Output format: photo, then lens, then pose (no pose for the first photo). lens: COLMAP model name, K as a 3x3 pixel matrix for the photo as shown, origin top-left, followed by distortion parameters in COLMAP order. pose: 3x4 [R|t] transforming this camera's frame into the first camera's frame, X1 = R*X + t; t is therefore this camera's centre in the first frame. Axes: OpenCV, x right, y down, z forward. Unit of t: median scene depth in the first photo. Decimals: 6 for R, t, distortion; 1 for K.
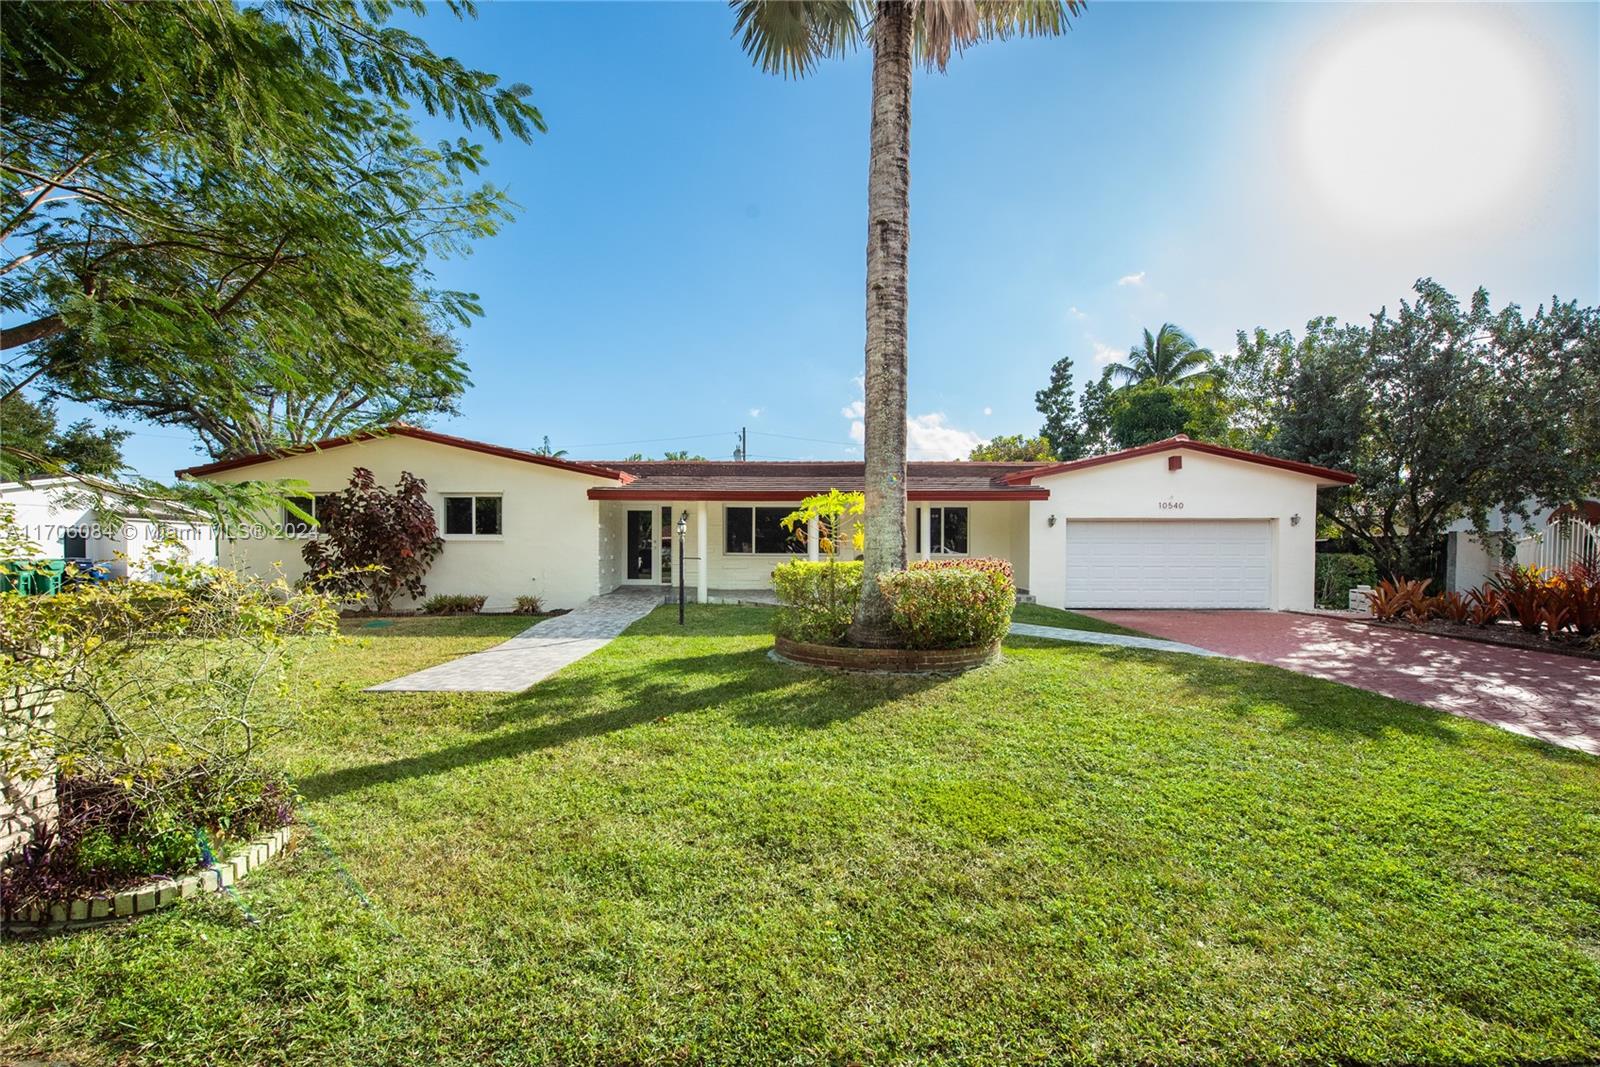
lens RADIAL K [[686.6, 0, 800.4], [0, 686.6, 549.1], [0, 0, 1]] dist [-0.025426, -0.008721]
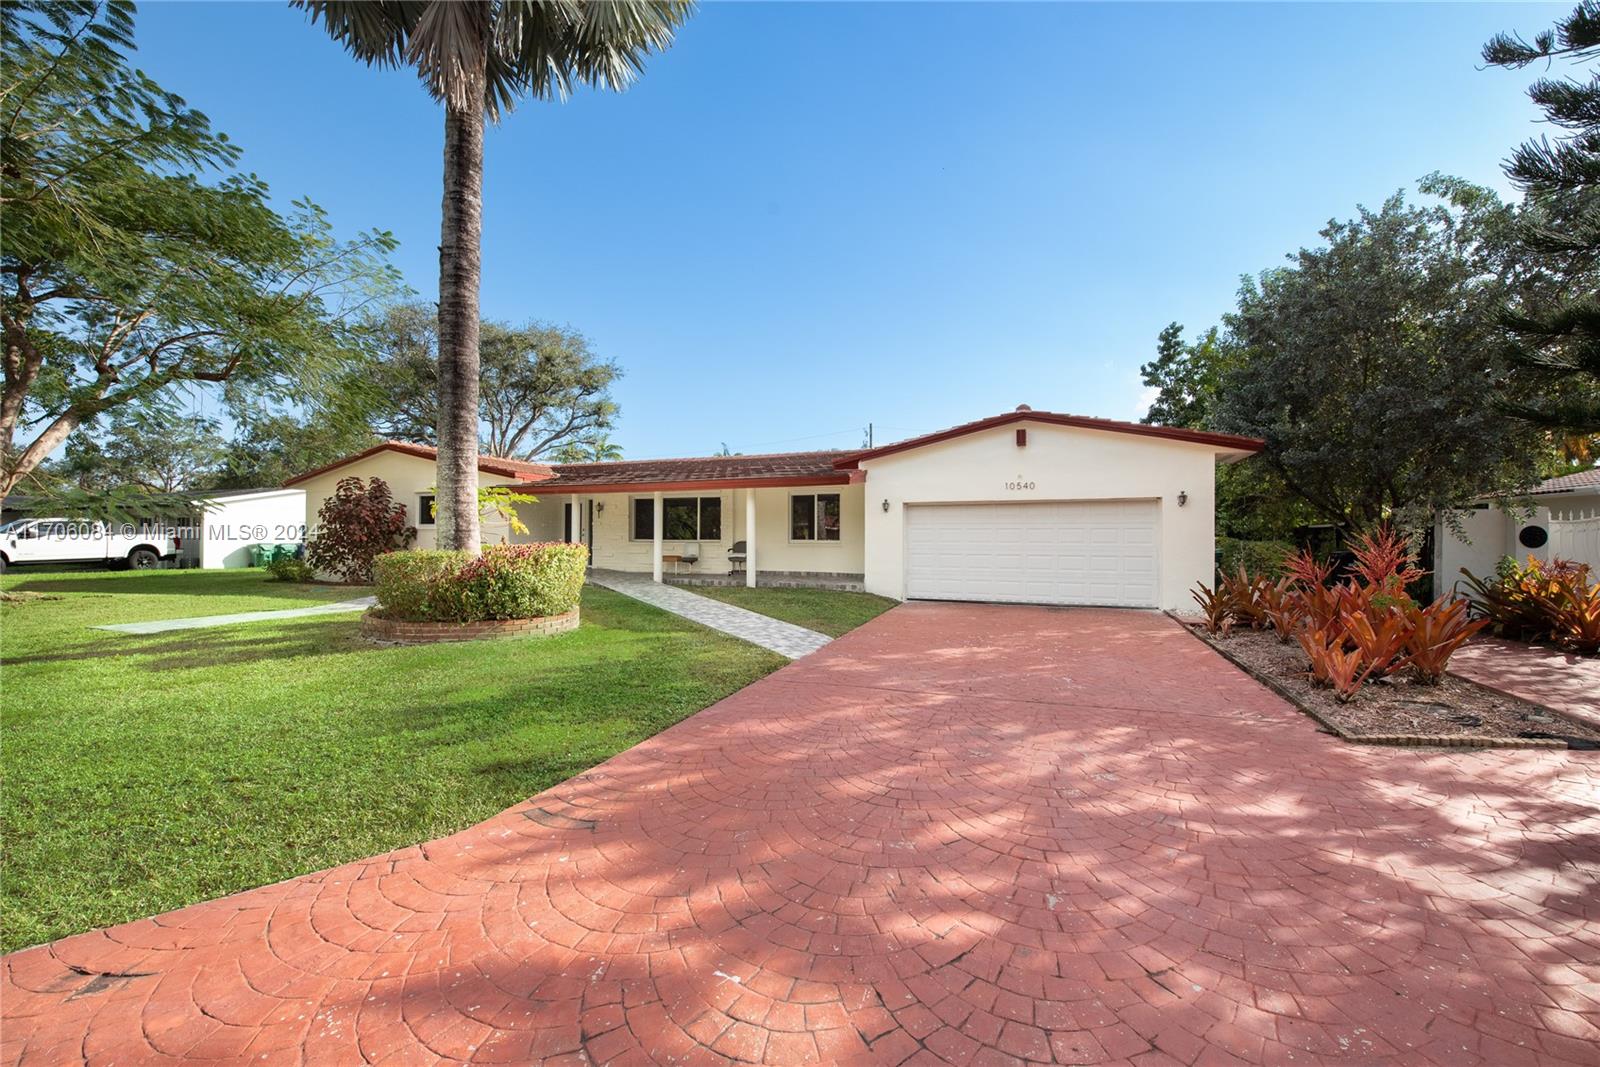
lens RADIAL K [[629.8, 0, 800.0], [0, 629.8, 533.5], [0, 0, 1]] dist [0.018078, -0.006225]
pose [[0.932045, -0.001332, -0.362340, 0.555080], [-0.001702, 0.999966, -0.008053, 0.004618], [0.362338, 0.008123, 0.932011, 0.127825]]
